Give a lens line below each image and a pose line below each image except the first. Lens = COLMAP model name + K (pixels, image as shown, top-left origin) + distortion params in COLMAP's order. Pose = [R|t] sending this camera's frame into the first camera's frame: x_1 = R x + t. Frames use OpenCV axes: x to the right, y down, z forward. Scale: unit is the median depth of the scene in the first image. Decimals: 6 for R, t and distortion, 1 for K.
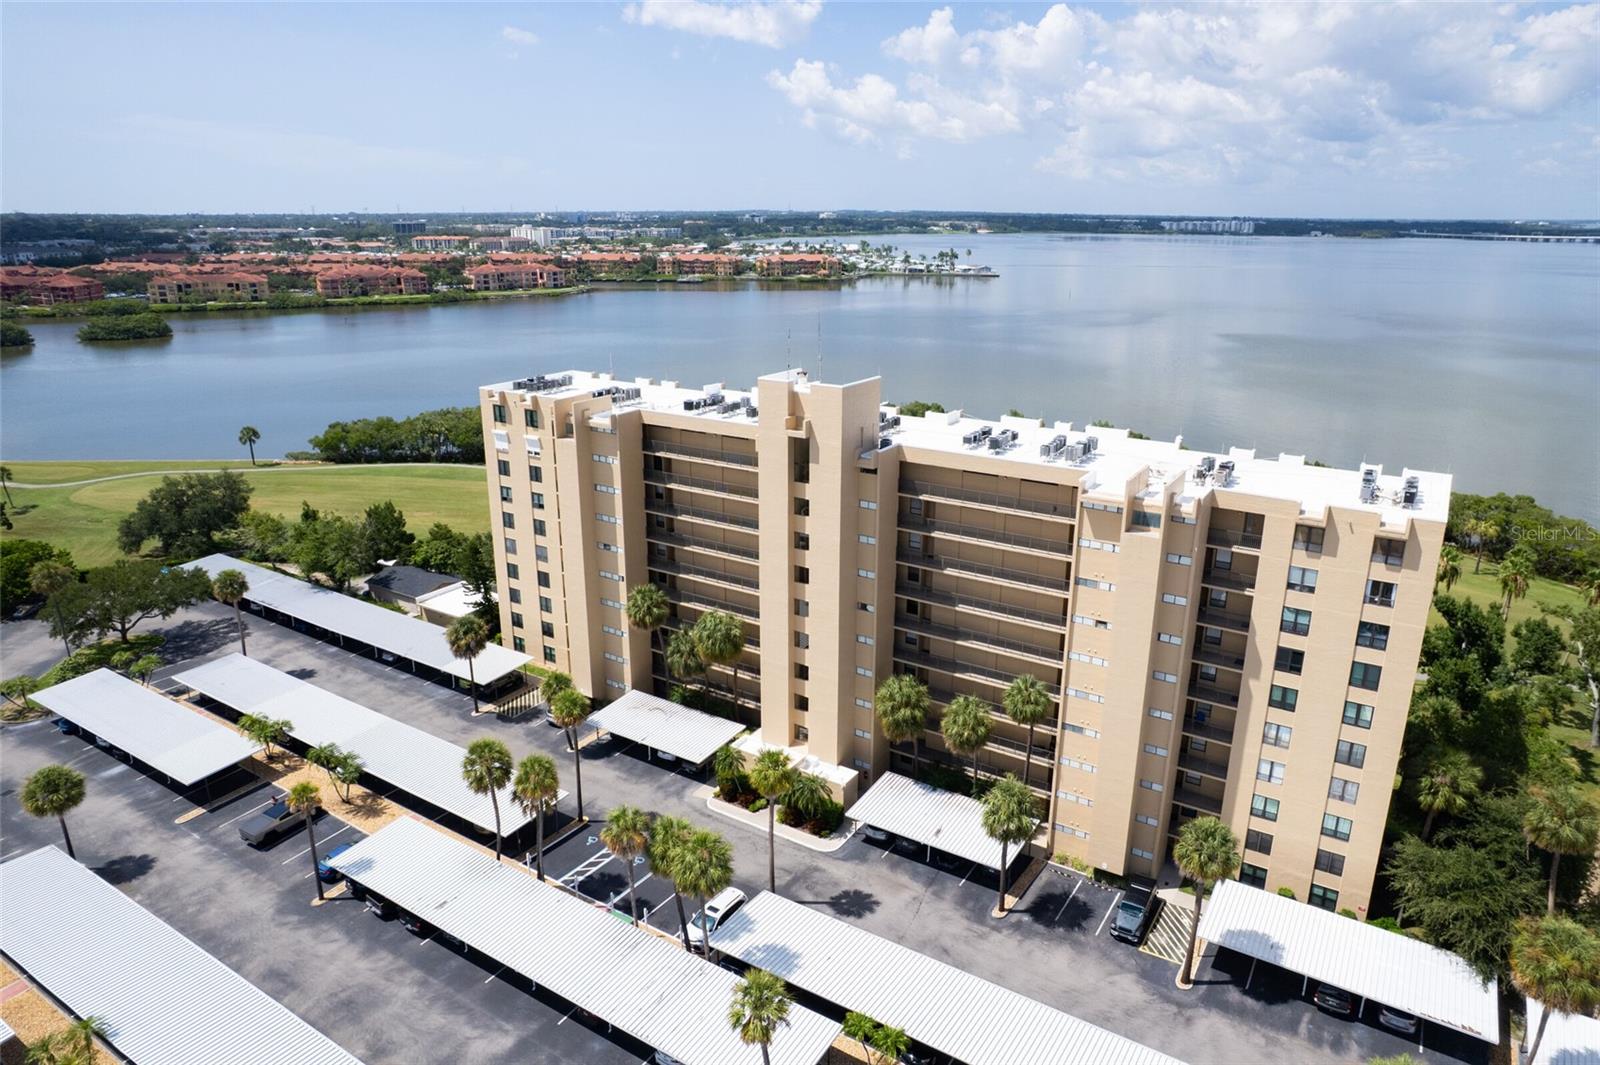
lens RADIAL K [[1029.9, 0, 800.0], [0, 1029.9, 532.5], [0, 0, 1]] dist [-0.074934, 0.073224]
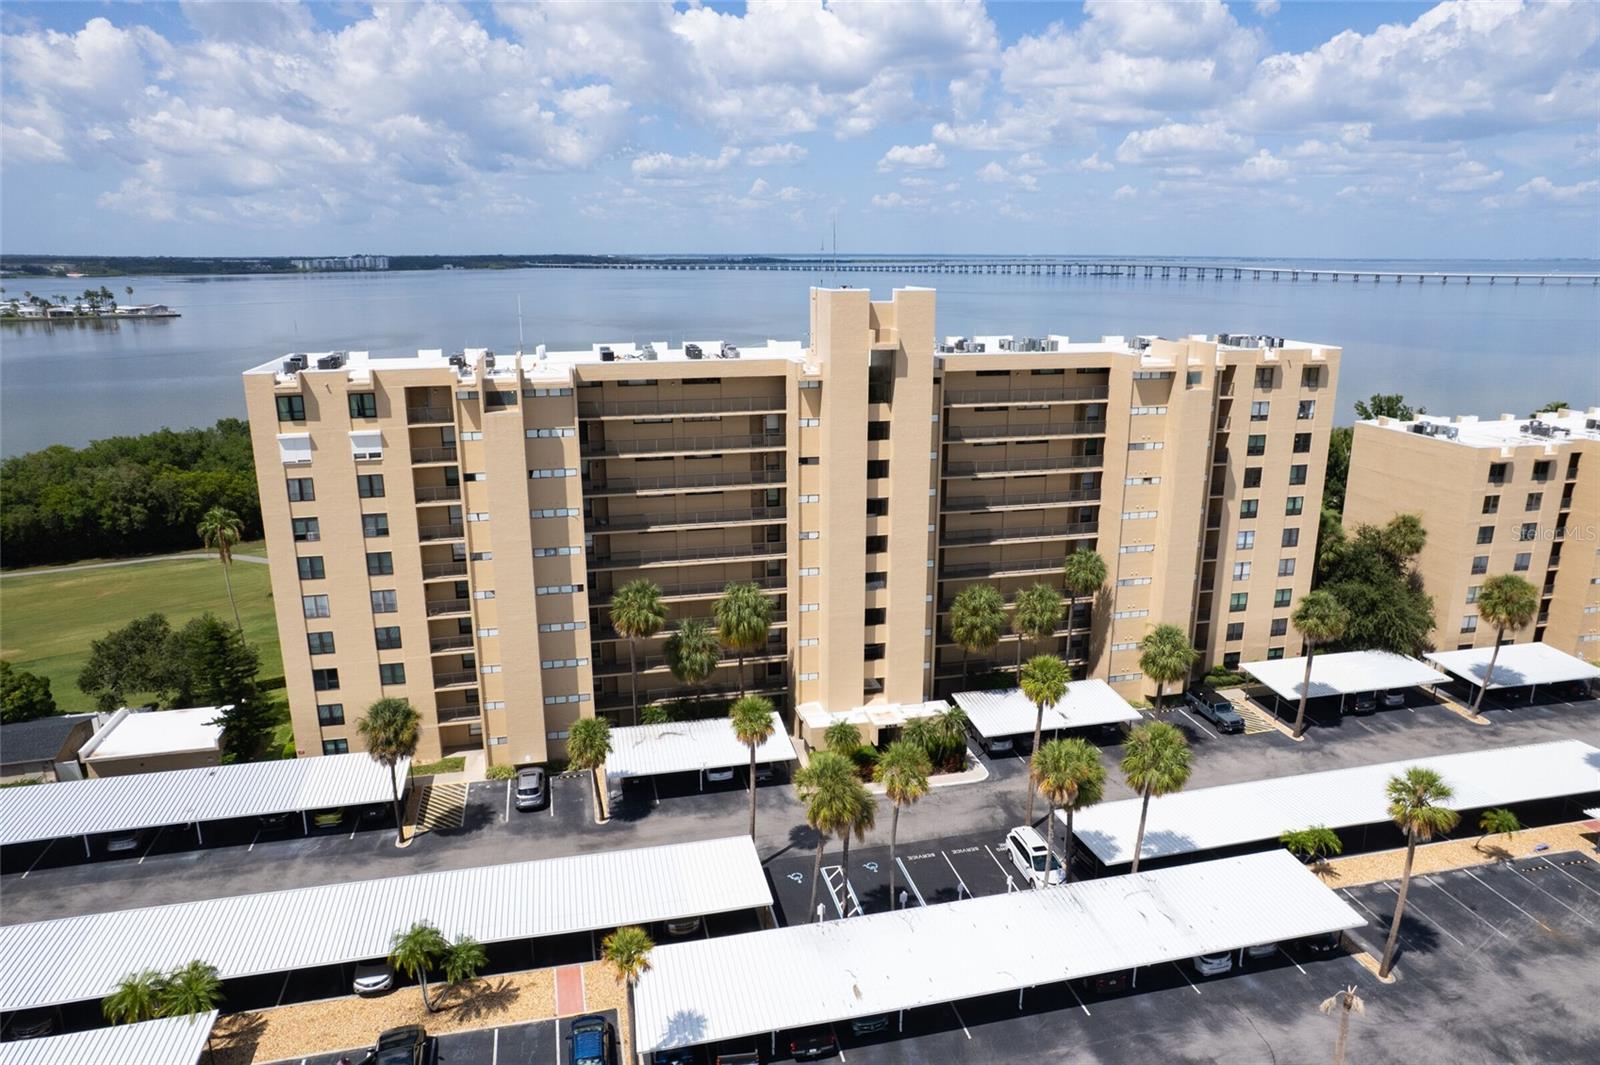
lens RADIAL K [[1019.3, 0, 800.0], [0, 1019.3, 532.5], [0, 0, 1]] dist [-0.090219, 0.088337]
pose [[0.697345, -0.195033, 0.689690, -0.494449], [0.217388, 0.974491, 0.055769, -0.001282], [-0.682973, 0.111040, 0.721954, 0.292013]]
